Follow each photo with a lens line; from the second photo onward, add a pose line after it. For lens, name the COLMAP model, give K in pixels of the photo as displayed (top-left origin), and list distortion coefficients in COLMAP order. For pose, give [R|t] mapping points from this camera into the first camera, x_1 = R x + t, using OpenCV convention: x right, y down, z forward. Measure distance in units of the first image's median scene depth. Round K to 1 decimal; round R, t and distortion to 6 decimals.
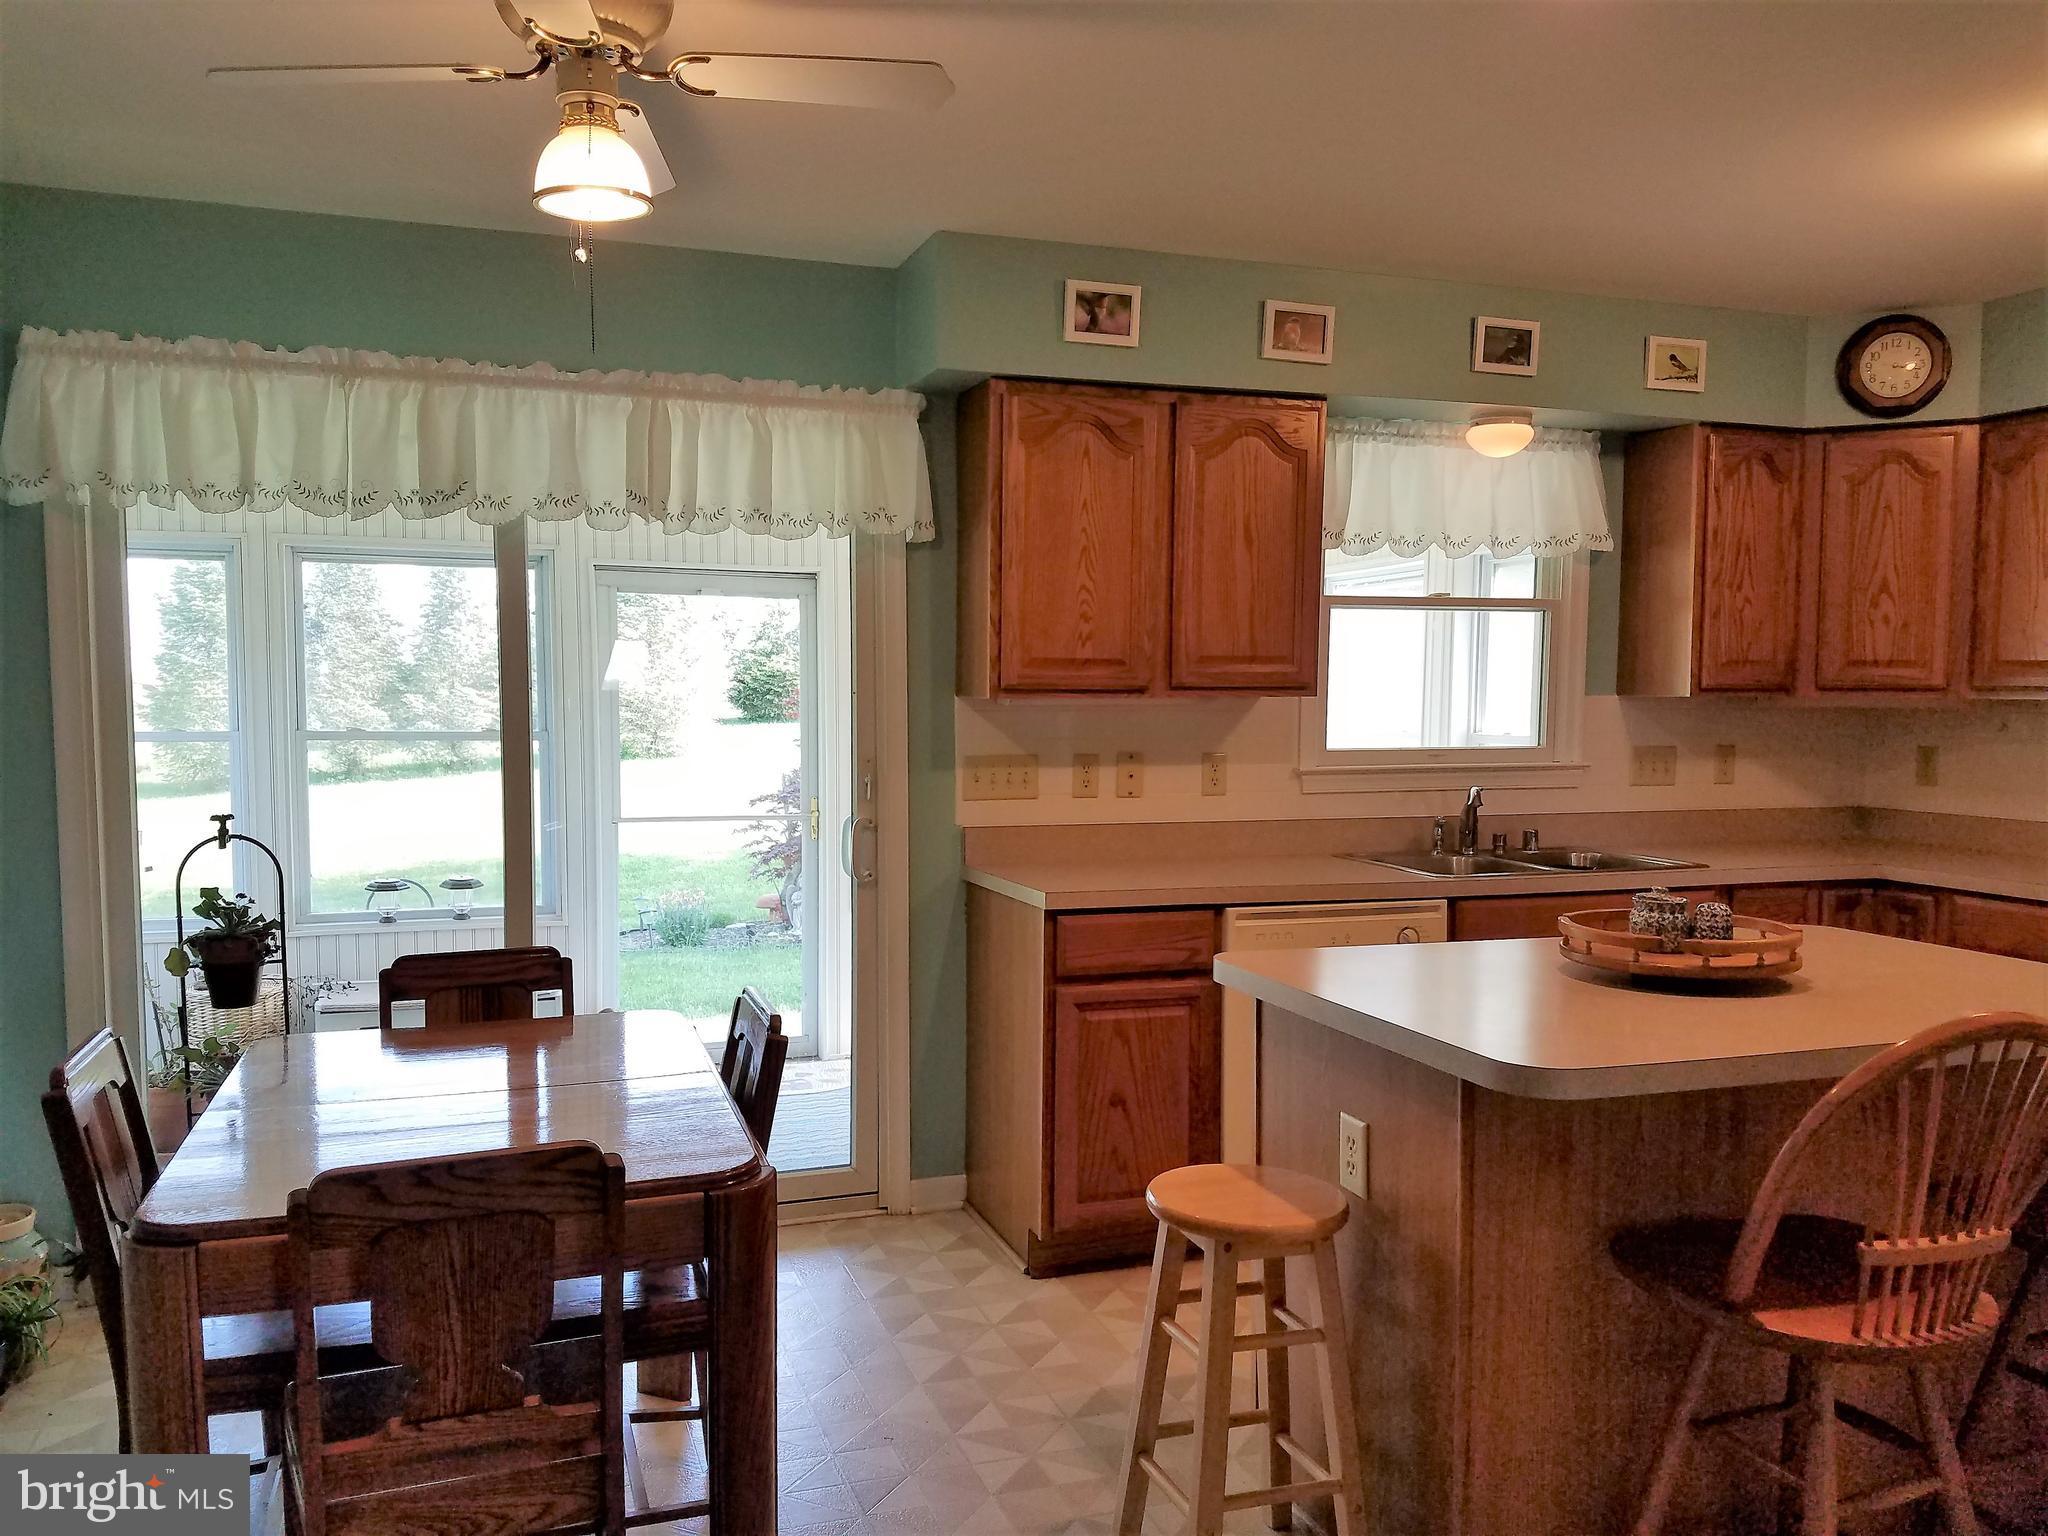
lens RADIAL K [[1562.4, 0, 1014.9], [0, 1562.4, 805.5], [0, 0, 1]] dist [0.137811, -0.202049]
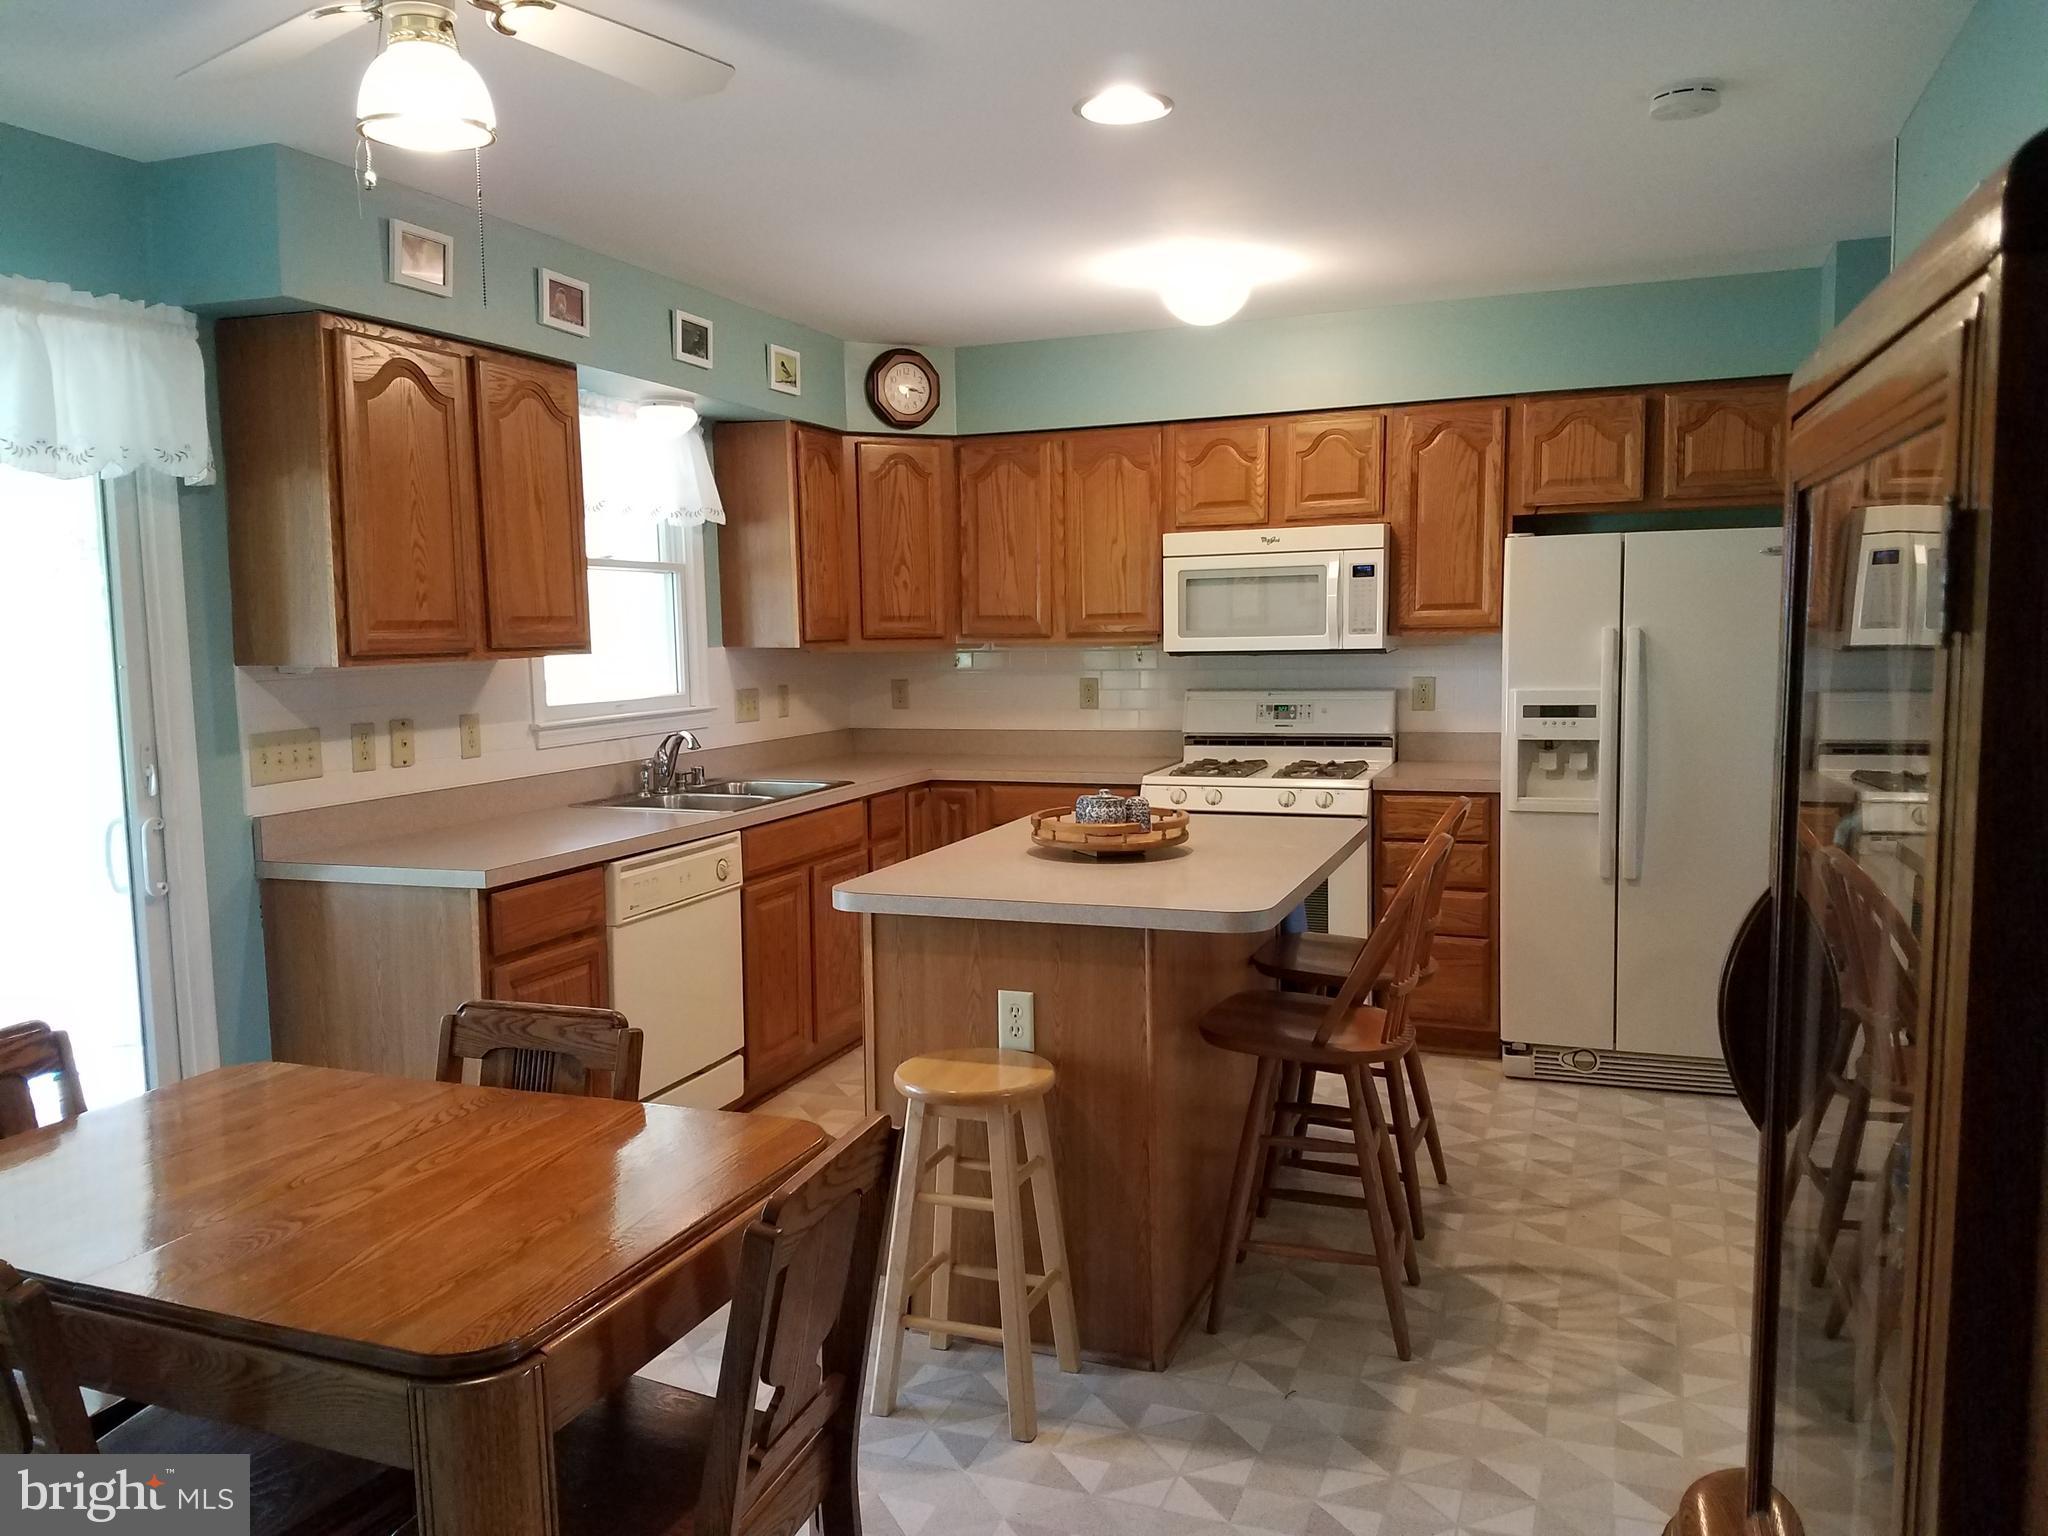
lens RADIAL K [[1539.0, 0, 1024.0], [0, 1539.0, 768.0], [0, 0, 1]] dist [0.129202, -0.262560]
pose [[0.643526, -0.086515, 0.760519, -0.409164], [0.074902, 0.995941, 0.049916, -0.024069], [-0.761751, 0.024843, 0.647394, 0.116478]]
